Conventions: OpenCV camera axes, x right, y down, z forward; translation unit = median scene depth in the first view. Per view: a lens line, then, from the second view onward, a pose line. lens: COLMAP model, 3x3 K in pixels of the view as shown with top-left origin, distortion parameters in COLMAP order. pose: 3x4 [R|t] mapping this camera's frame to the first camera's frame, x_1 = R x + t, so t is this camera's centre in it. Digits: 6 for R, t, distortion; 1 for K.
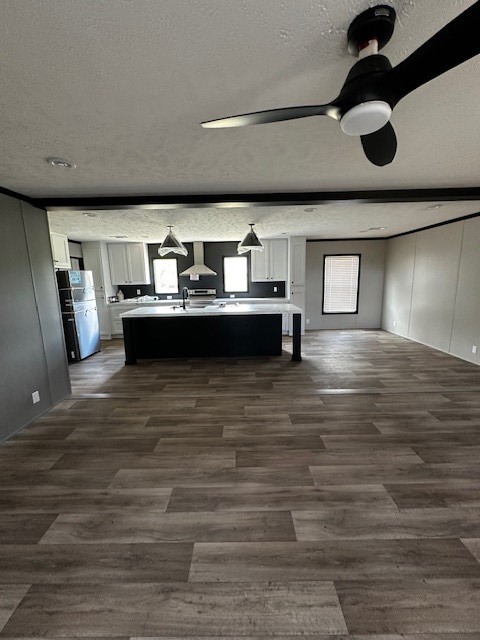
lens RADIAL K [[257.9, 0, 240.0], [0, 257.9, 320.0], [0, 0, 1]] dist [-0.000786, -0.000483]
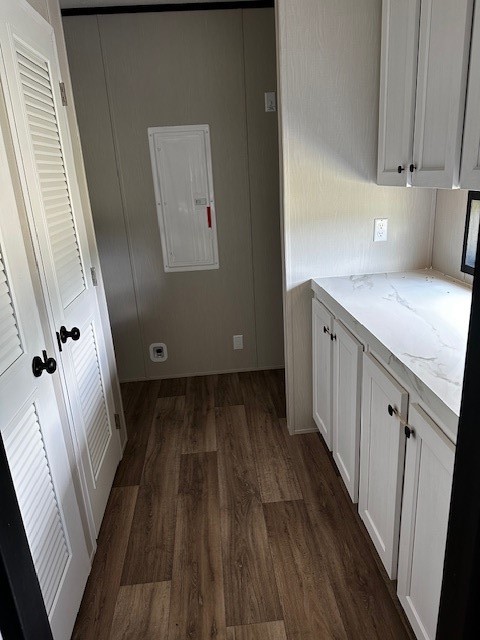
lens RADIAL K [[467.9, 0, 240.0], [0, 467.9, 320.0], [0, 0, 1]] dist [0.045050, -0.003247]
pose [[0.089820, 0.334315, -0.938172, 0.580117], [-0.112292, 0.939372, 0.323992, -0.105448], [0.989607, 0.076249, 0.121915, 0.551417]]
